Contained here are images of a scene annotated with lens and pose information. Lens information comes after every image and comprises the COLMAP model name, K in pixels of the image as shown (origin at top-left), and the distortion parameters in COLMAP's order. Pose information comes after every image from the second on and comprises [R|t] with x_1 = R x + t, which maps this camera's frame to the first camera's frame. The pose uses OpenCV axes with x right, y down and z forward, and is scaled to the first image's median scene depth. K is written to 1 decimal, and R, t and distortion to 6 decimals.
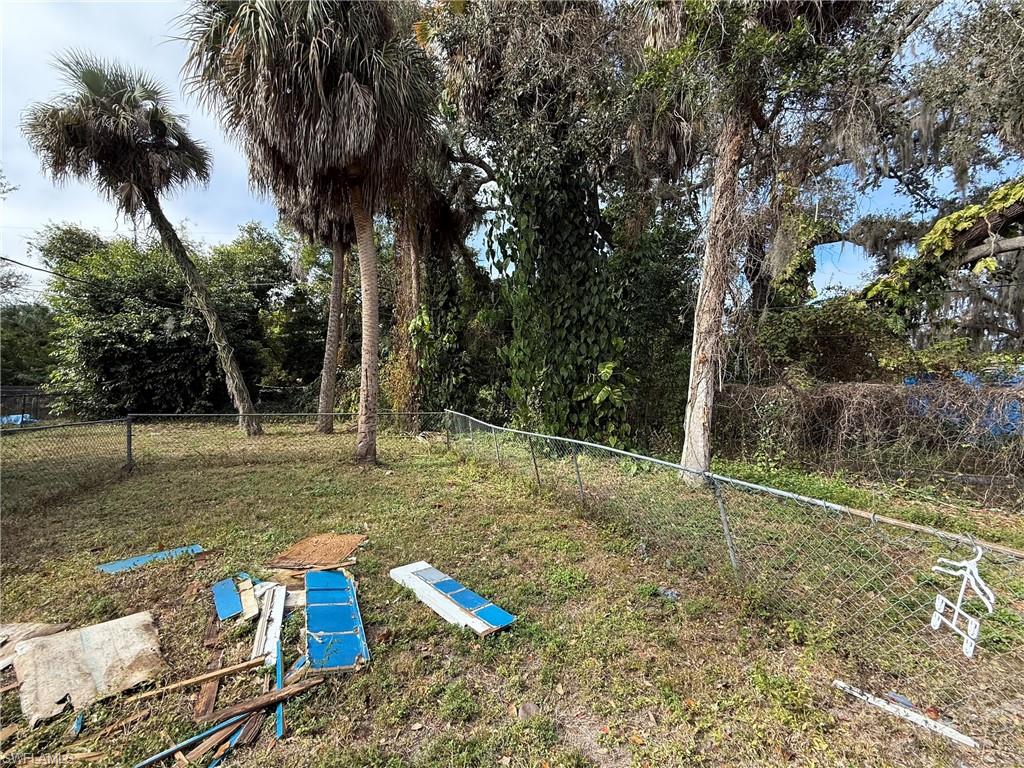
lens RADIAL K [[408.4, 0, 511.3], [0, 408.4, 383.6], [0, 0, 1]] dist [-0.002046, 0.000021]
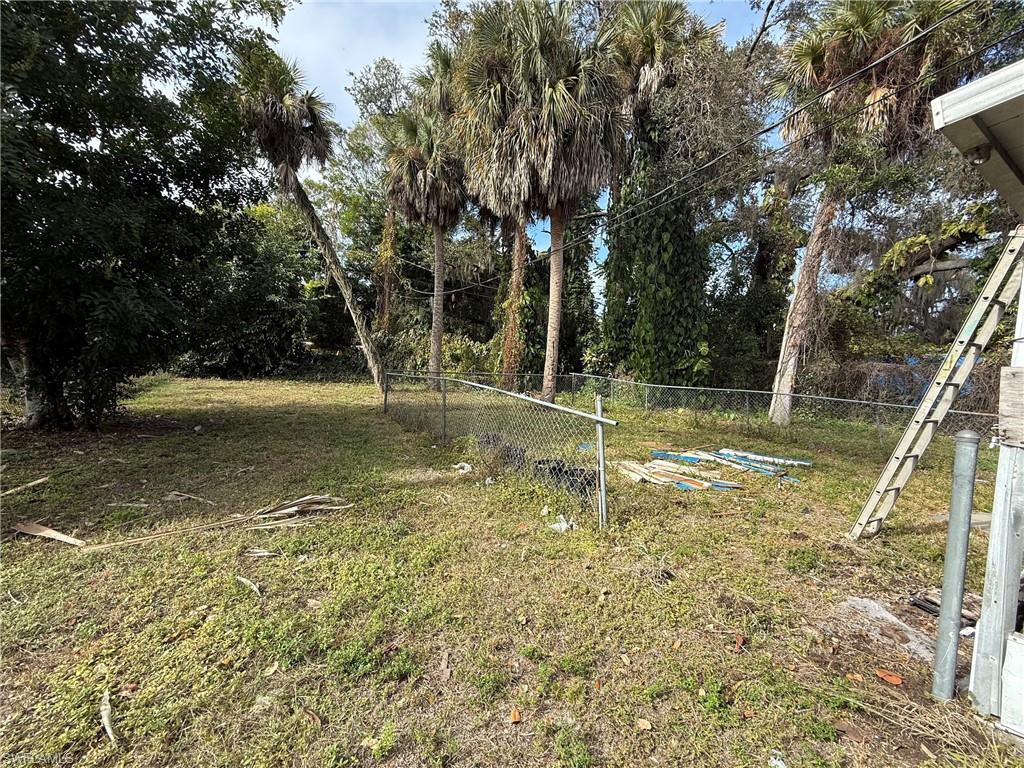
lens RADIAL K [[408.4, 0, 513.0], [0, 408.4, 384.7], [0, 0, 1]] dist [-0.002046, 0.000021]
pose [[0.989965, 0.022231, 0.139550, -0.399766], [-0.032921, 0.996658, 0.074765, 0.006114], [-0.137422, -0.078609, 0.987388, -0.198000]]
